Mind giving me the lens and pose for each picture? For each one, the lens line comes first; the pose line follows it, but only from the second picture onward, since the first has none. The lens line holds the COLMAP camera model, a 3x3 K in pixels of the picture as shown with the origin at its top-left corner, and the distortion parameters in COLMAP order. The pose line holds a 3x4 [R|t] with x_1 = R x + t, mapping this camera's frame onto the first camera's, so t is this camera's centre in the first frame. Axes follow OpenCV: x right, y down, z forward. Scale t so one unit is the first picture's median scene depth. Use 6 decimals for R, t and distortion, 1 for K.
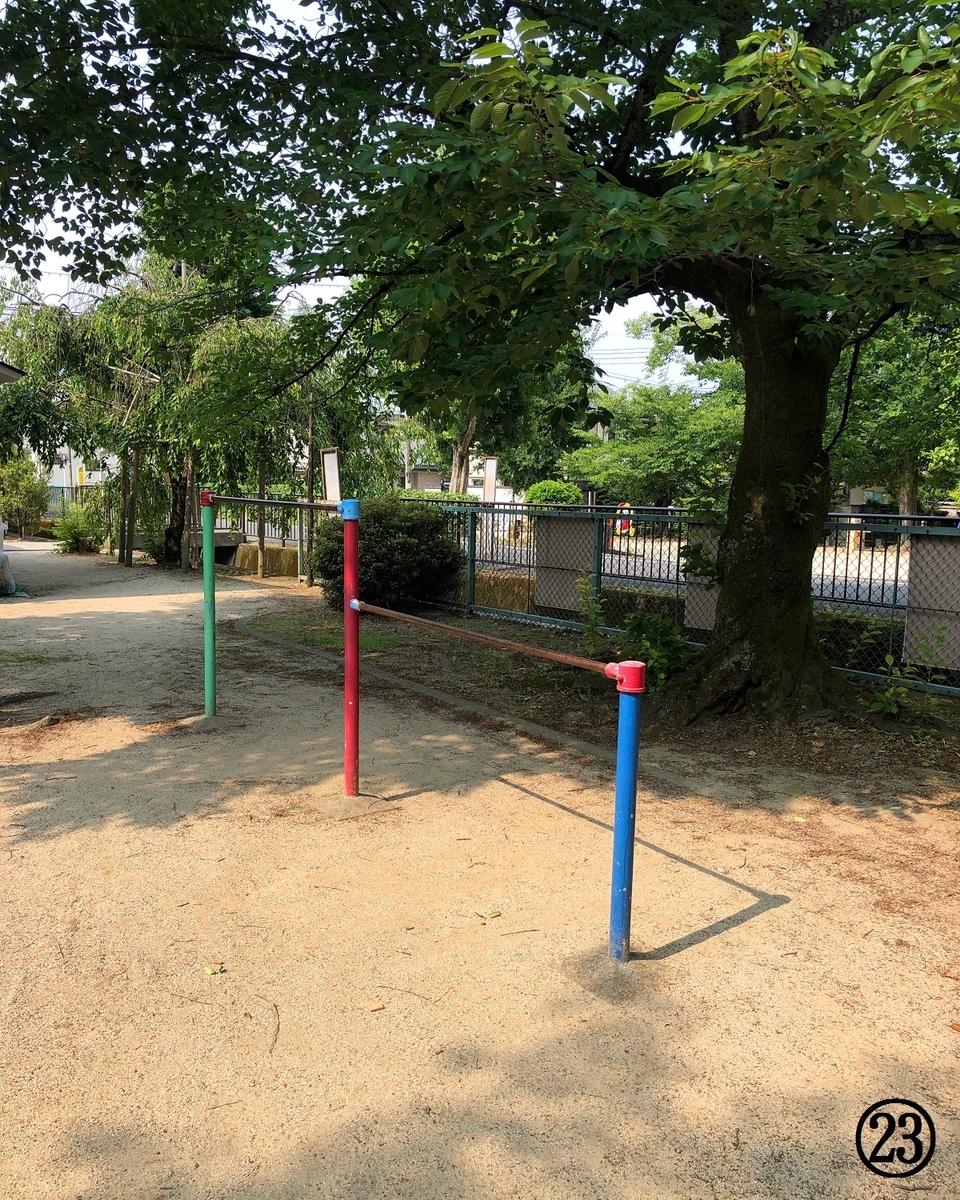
lens RADIAL K [[1076.5, 0, 478.3], [0, 1076.5, 635.6], [0, 0, 1]] dist [0.008791, -0.000137]
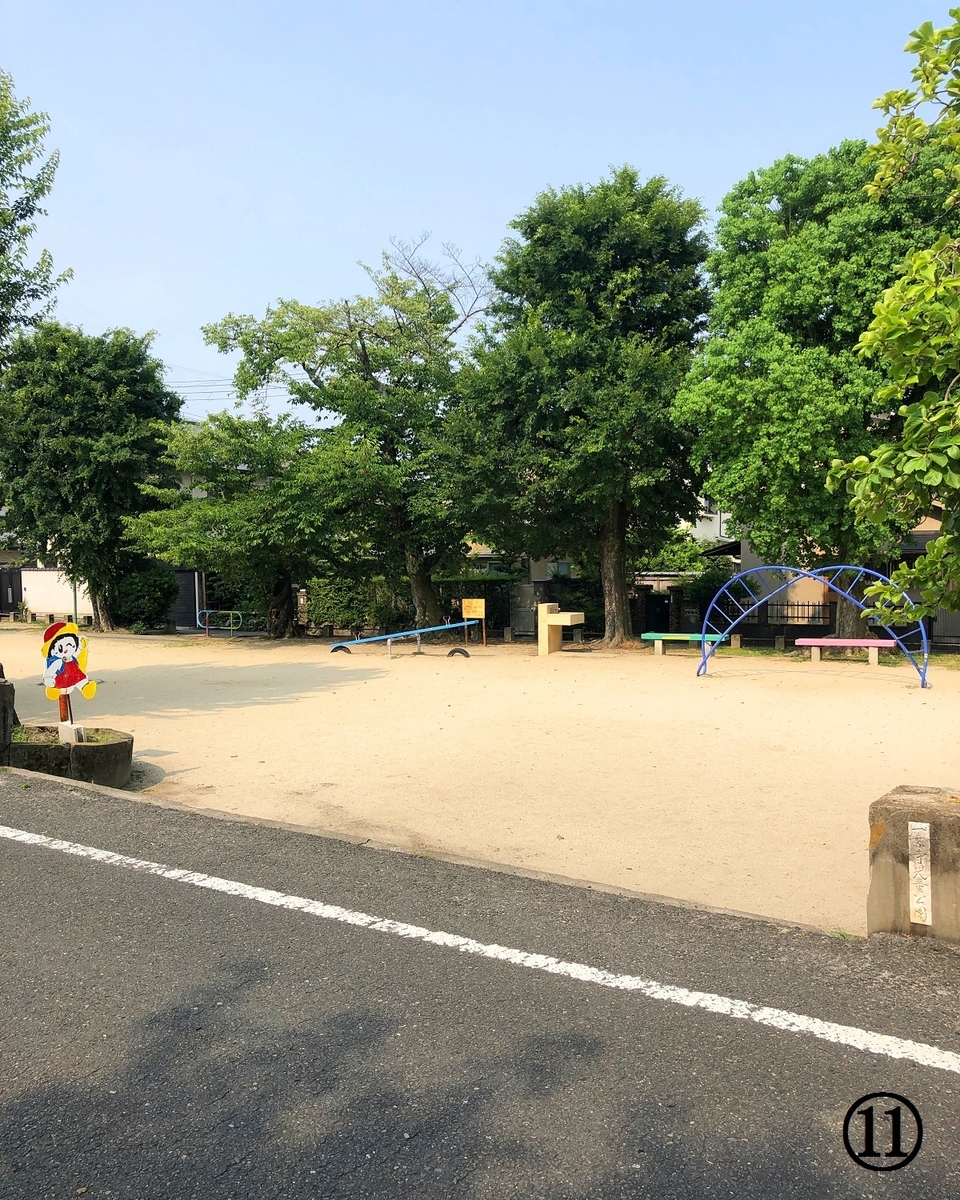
lens RADIAL K [[1076.5, 0, 478.3], [0, 1076.5, 635.6], [0, 0, 1]] dist [0.008791, -0.000137]
pose [[0.955879, -0.049340, 0.289586, 0.099282], [0.068110, 0.996155, -0.055096, -0.049379], [-0.285754, 0.072388, 0.955565, 0.325819]]
